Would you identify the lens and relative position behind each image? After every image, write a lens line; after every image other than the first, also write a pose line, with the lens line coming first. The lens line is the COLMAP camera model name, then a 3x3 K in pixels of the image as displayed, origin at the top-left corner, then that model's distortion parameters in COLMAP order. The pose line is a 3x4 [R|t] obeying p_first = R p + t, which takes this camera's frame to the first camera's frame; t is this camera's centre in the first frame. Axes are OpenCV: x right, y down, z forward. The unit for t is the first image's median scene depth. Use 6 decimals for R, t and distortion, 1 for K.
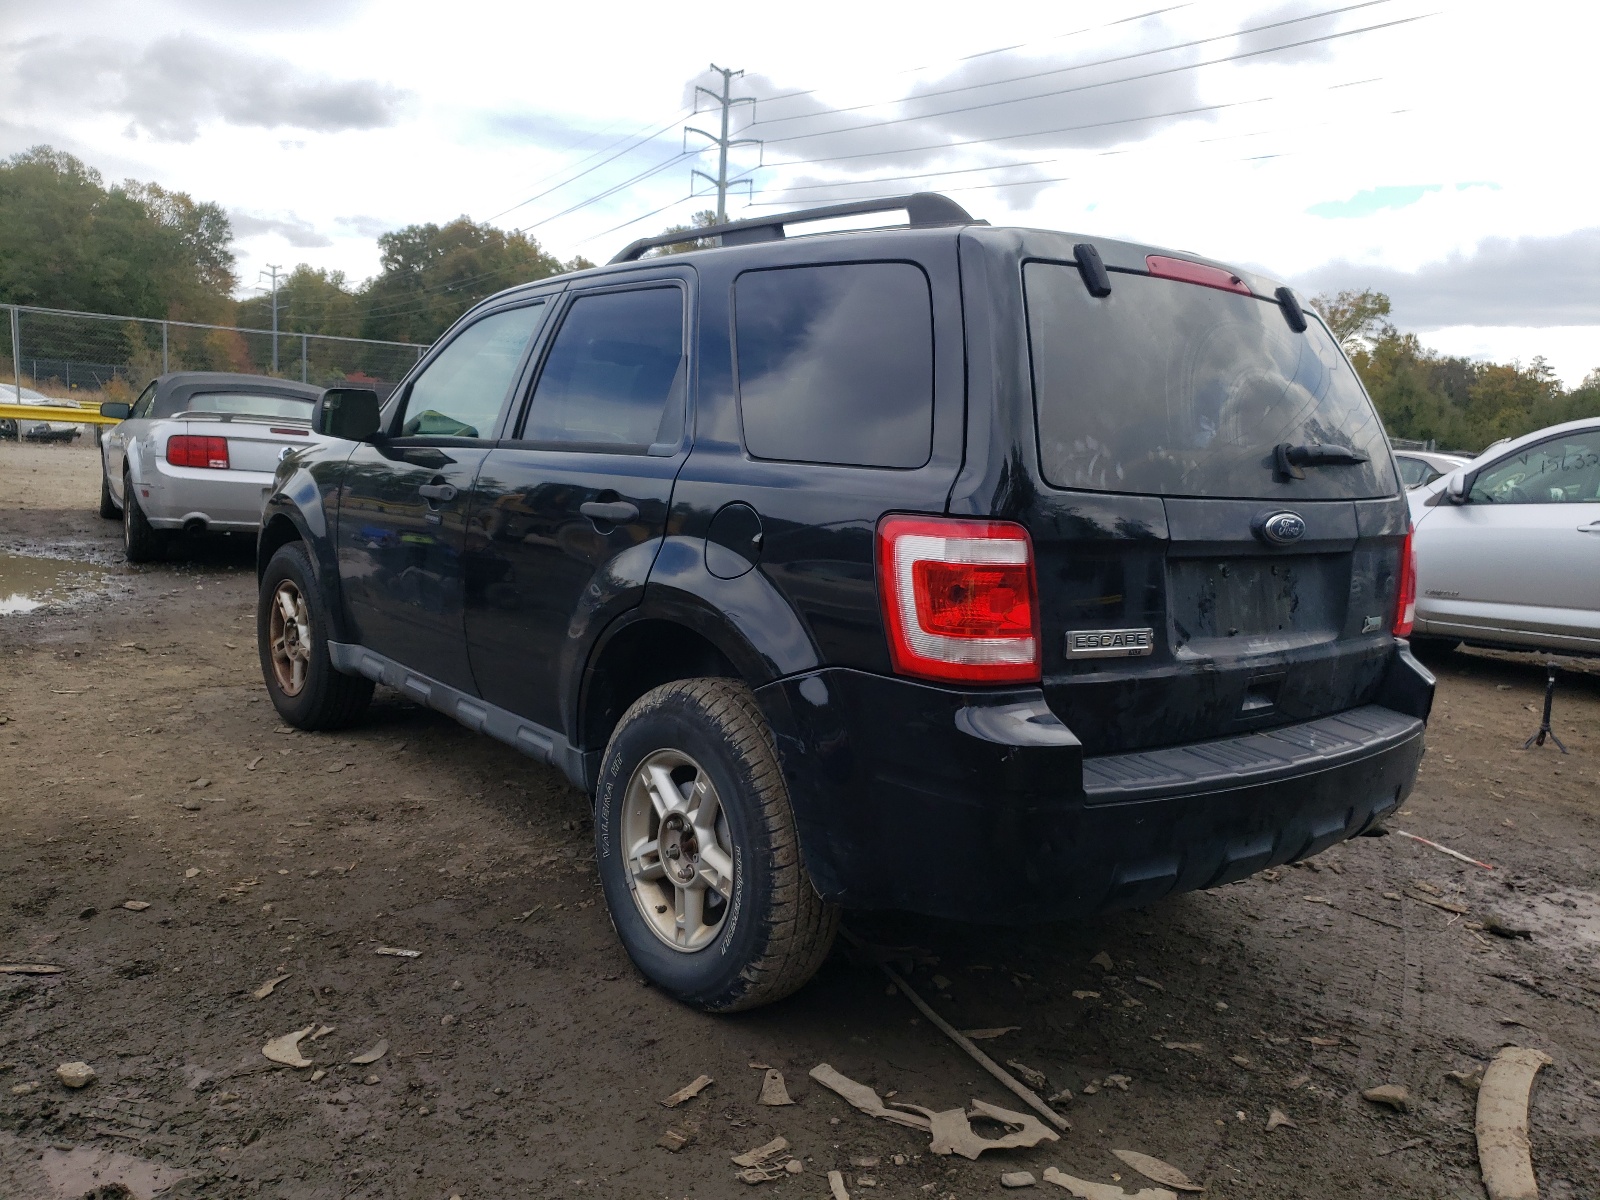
lens RADIAL K [[1237.8, 0, 795.2], [0, 1237.8, 595.2], [0, 0, 1]] dist [0.109291, -0.159487]
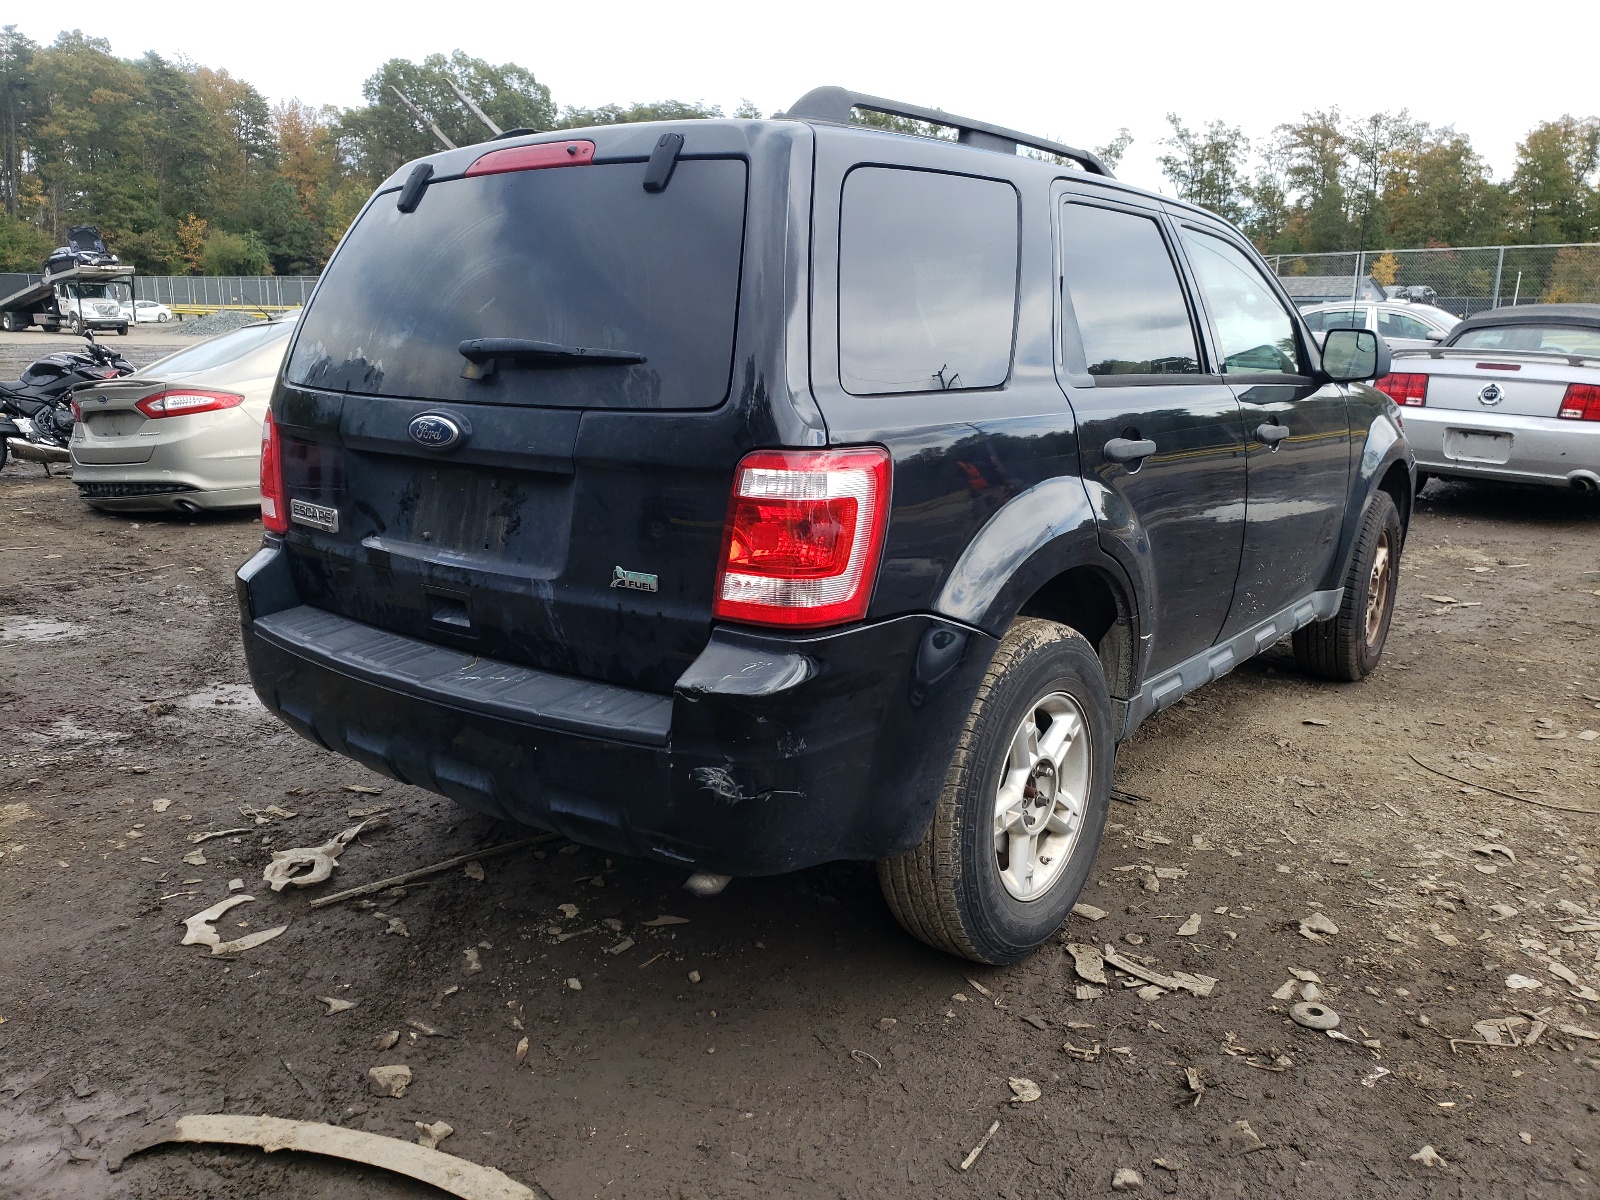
lens RADIAL K [[1237.8, 0, 795.2], [0, 1237.8, 595.2], [0, 0, 1]] dist [0.109291, -0.159487]
pose [[0.242643, 0.155249, -0.957613, 1.277250], [-0.120160, 0.984320, 0.129132, -0.080230], [0.962645, 0.083734, 0.257493, 0.973378]]
